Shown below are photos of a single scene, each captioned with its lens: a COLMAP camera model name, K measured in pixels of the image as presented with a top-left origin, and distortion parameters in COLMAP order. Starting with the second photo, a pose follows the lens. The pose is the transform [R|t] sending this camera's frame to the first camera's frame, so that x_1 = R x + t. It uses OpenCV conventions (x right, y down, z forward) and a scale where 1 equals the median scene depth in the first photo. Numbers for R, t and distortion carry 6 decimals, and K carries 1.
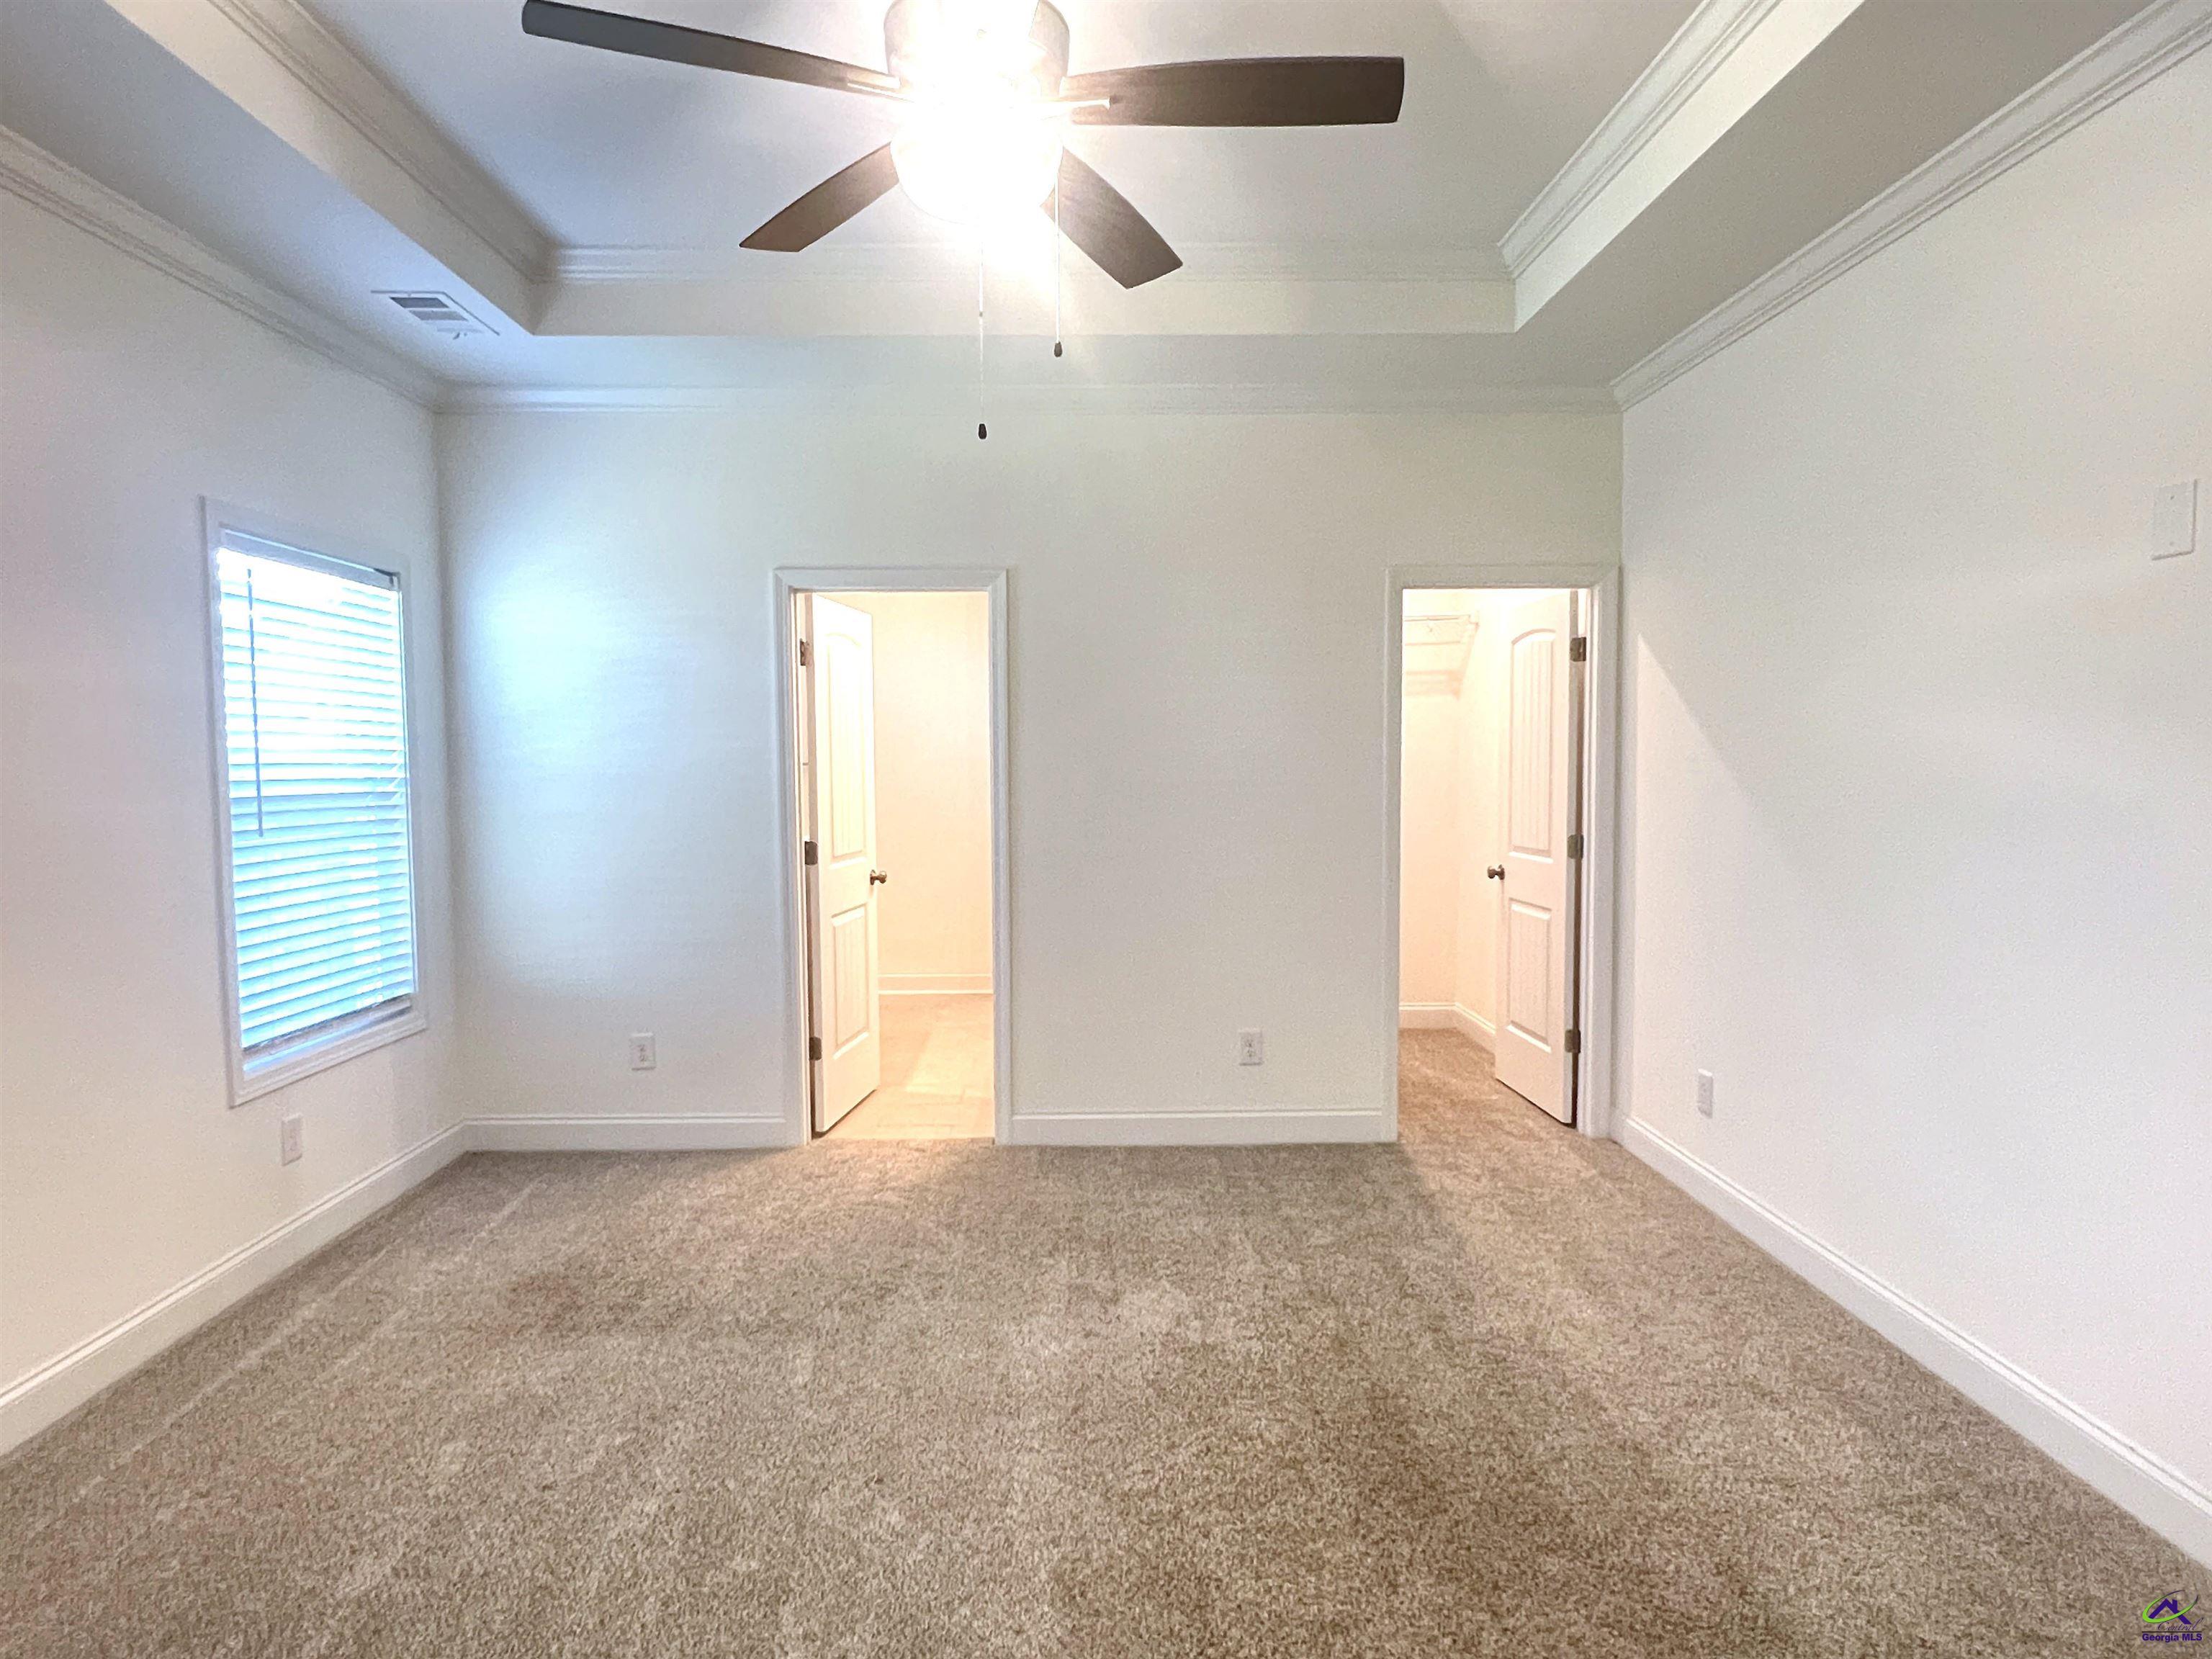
lens RADIAL K [[1238.3, 0, 1095.2], [0, 1238.3, 827.8], [0, 0, 1]] dist [0.000850, -0.002418]
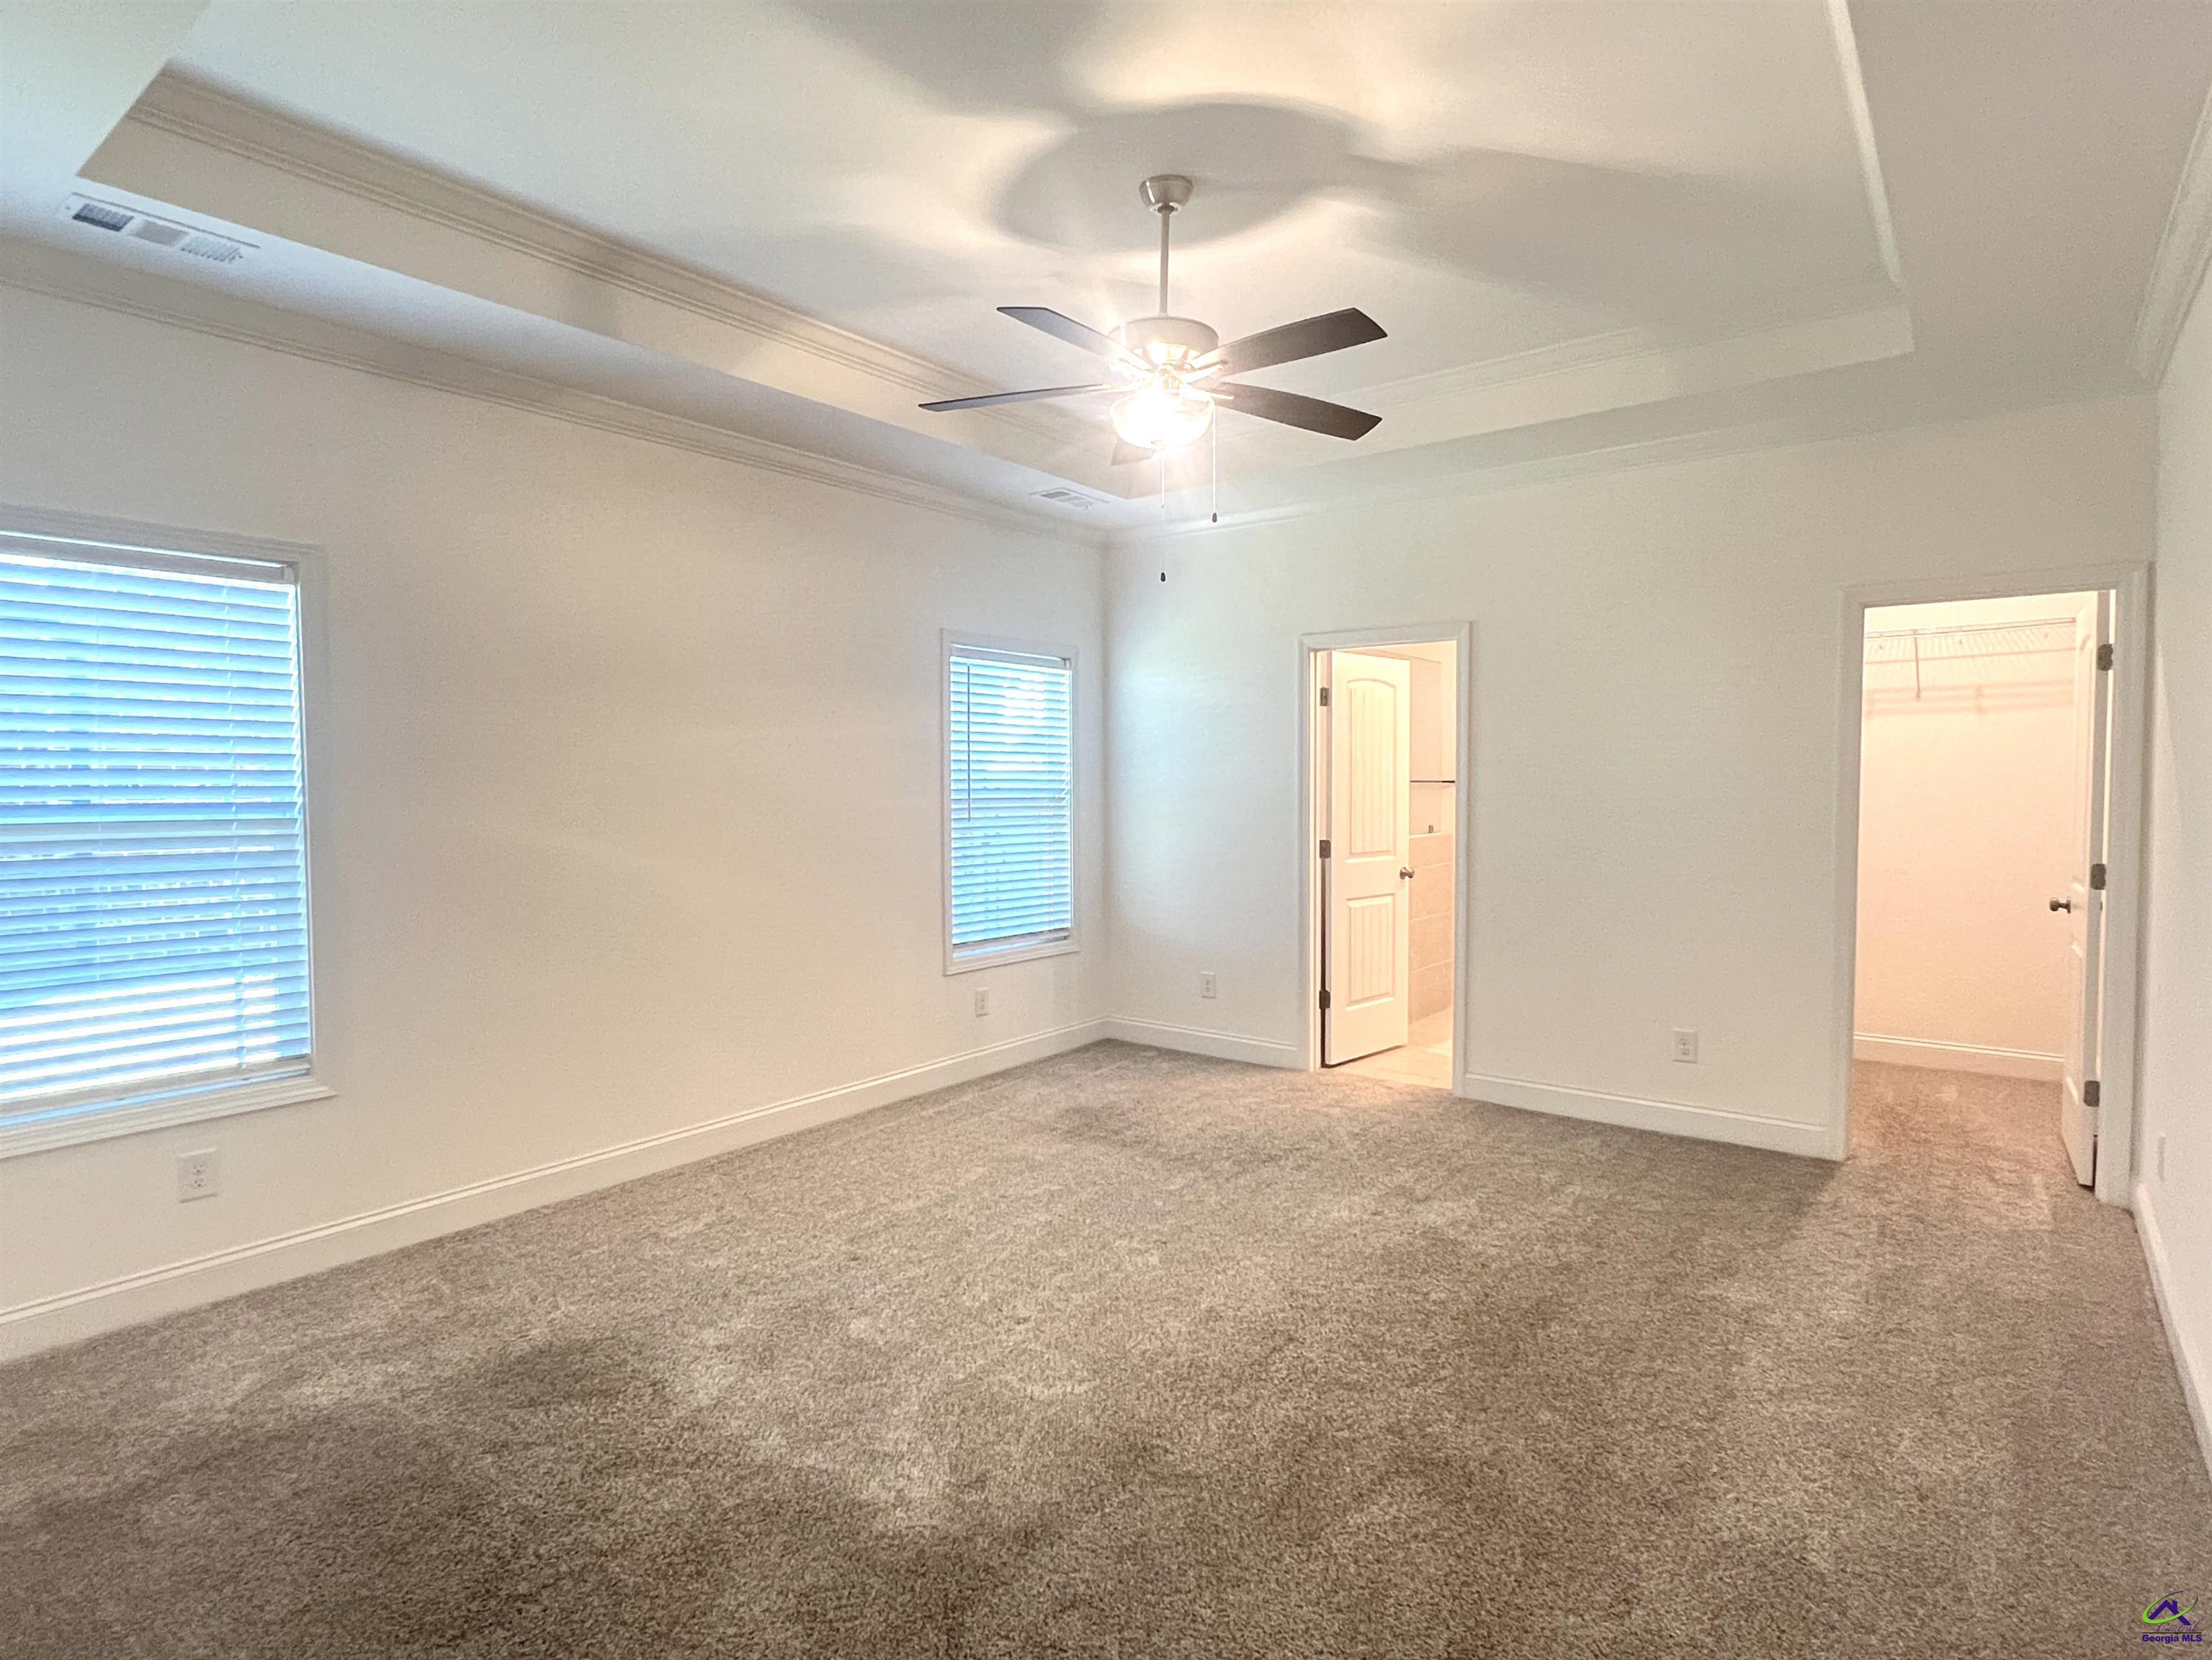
lens RADIAL K [[1141.3, 0, 1106.0], [0, 1141.3, 830.0], [0, 0, 1]] dist [0.001379, 0.001211]
pose [[0.788225, 0.030495, -0.614631, 0.366087], [-0.036126, 0.999342, 0.003253, 0.005191], [0.614326, 0.019640, 0.788808, -0.105954]]
